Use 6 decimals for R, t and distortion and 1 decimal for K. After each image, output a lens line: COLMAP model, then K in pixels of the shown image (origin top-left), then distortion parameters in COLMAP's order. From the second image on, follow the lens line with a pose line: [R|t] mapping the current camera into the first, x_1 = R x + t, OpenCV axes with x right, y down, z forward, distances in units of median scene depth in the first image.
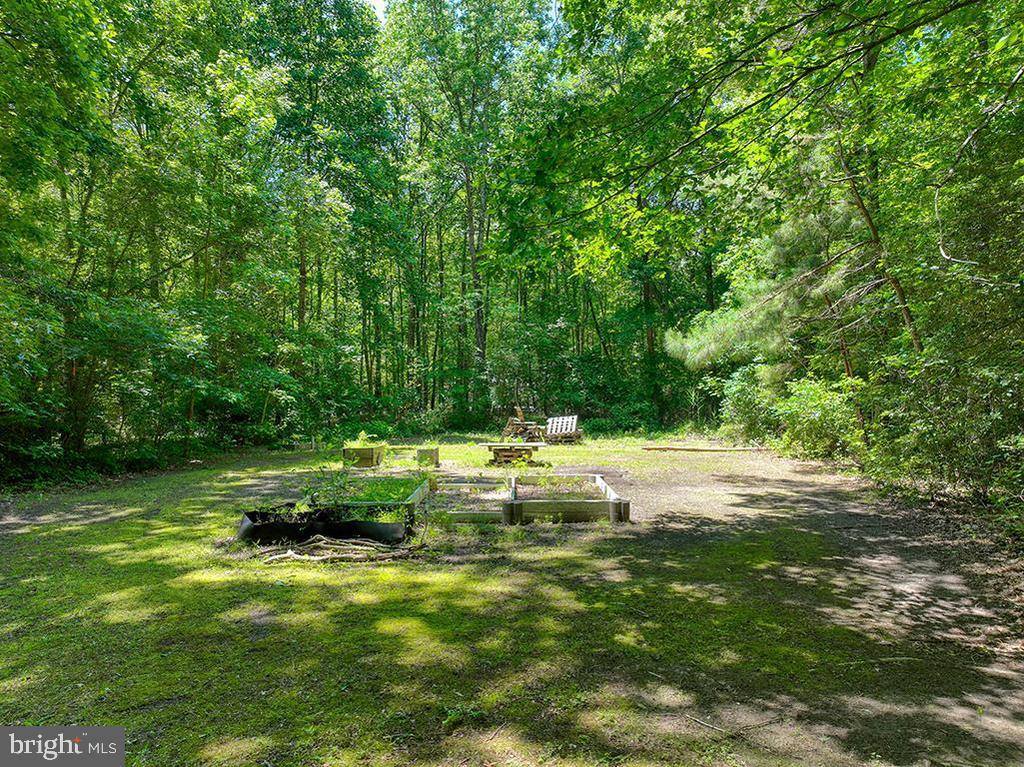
lens RADIAL K [[702.4, 0, 512.0], [0, 702.4, 384.3], [0, 0, 1]] dist [0.006357, -0.012579]
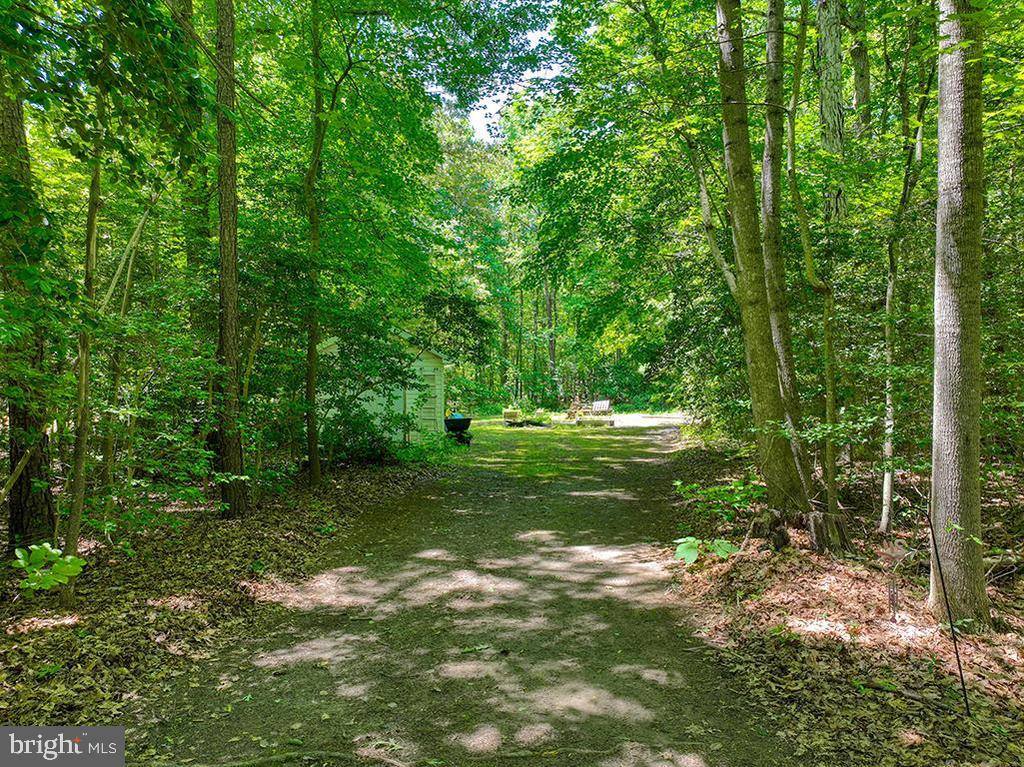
lens RADIAL K [[702.4, 0, 511.9], [0, 702.4, 383.1], [0, 0, 1]] dist [0.006357, -0.012579]
pose [[0.997114, -0.001718, -0.075904, -0.020106], [0.001959, 0.999993, 0.003097, -0.006786], [0.075898, -0.003237, 0.997110, -0.793663]]
